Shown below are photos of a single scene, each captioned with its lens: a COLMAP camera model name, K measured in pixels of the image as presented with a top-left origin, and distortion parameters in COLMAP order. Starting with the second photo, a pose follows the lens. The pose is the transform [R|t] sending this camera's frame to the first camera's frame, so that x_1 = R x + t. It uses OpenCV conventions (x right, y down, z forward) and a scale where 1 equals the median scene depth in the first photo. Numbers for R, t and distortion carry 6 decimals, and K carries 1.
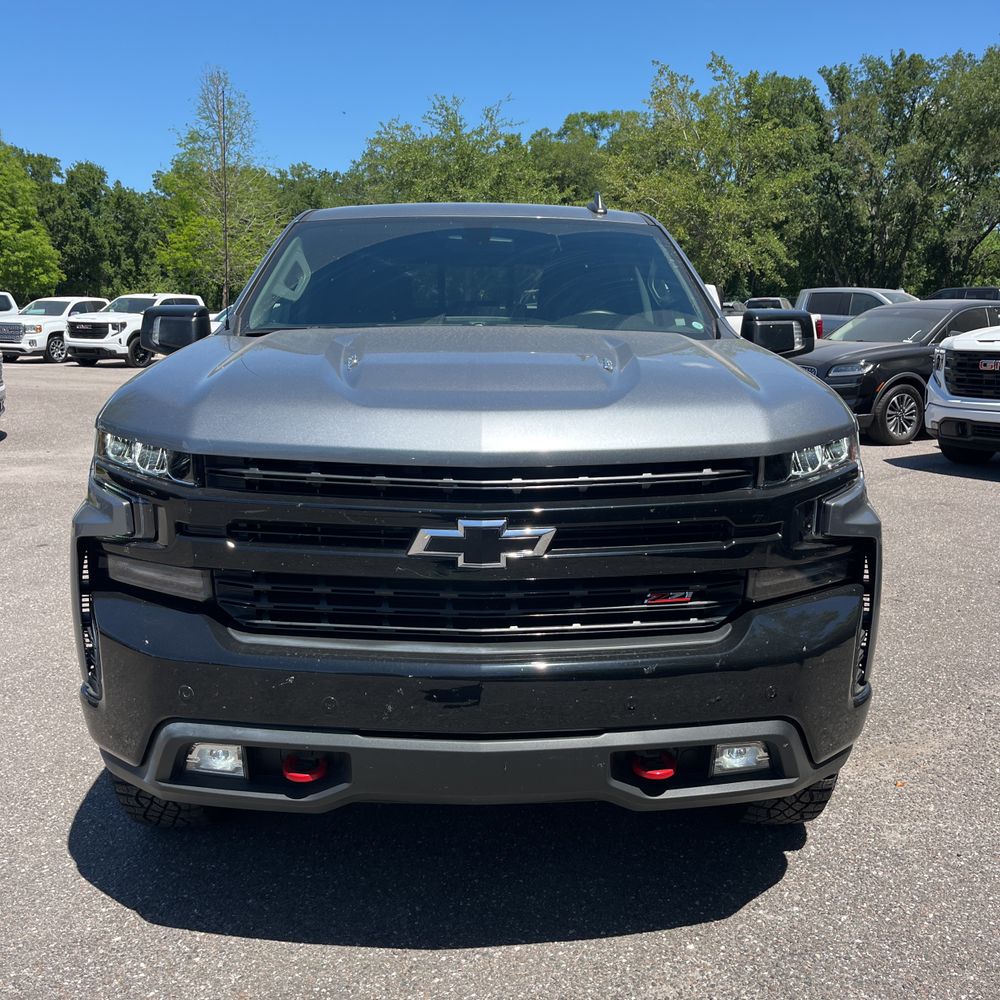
lens RADIAL K [[1025.4, 0, 499.7], [0, 1025.4, 506.5], [0, 0, 1]] dist [0.025181, 0.000000]
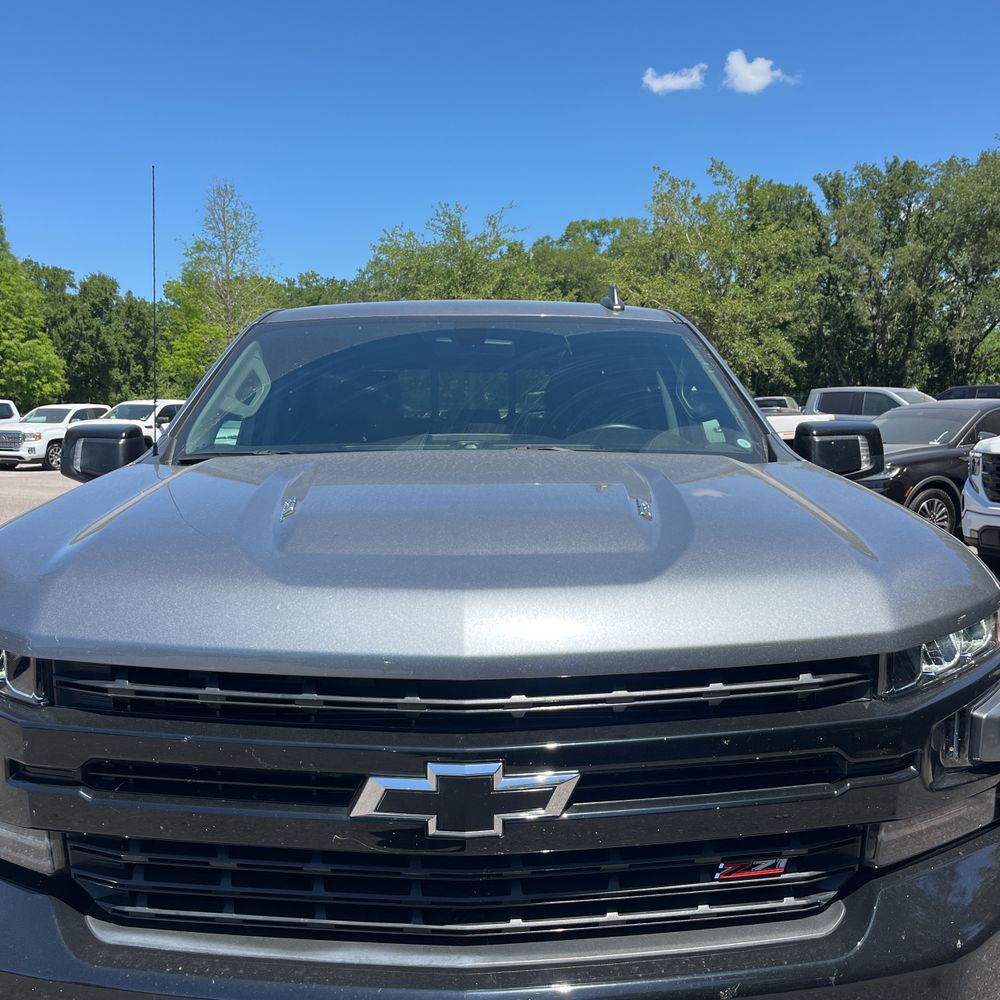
lens RADIAL K [[1025.4, 0, 492.6], [0, 1025.4, 503.0], [0, 0, 1]] dist [0.025181, 0.000000]
pose [[0.999884, -0.009055, -0.012226, 0.006171], [0.007797, 0.995034, -0.099225, -0.054220], [0.013064, 0.099118, 0.994990, 0.214128]]
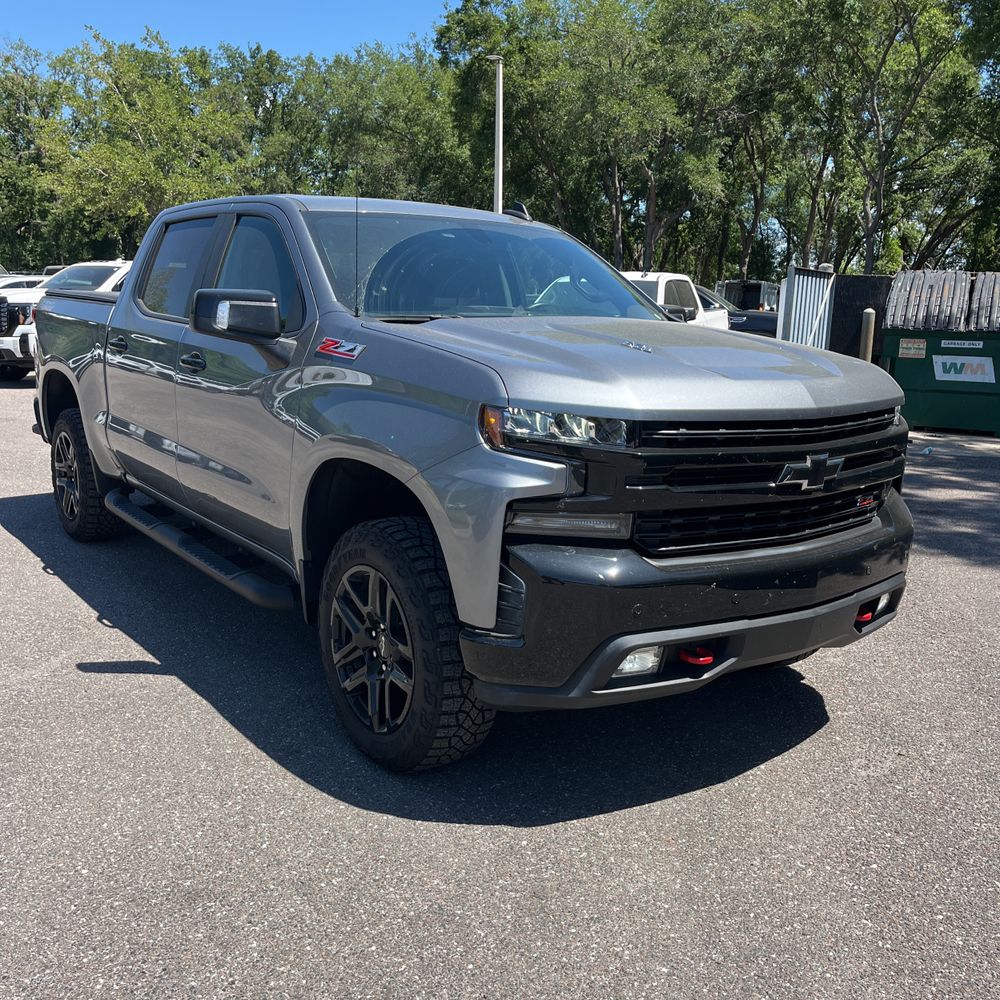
lens RADIAL K [[1025.4, 0, 503.3], [0, 1025.4, 505.0], [0, 0, 1]] dist [0.025181, 0.000000]
pose [[0.816829, -0.093173, 0.569306, -0.762529], [0.082839, 0.995587, 0.044083, -0.010931], [-0.570901, 0.011153, 0.820943, 0.039104]]
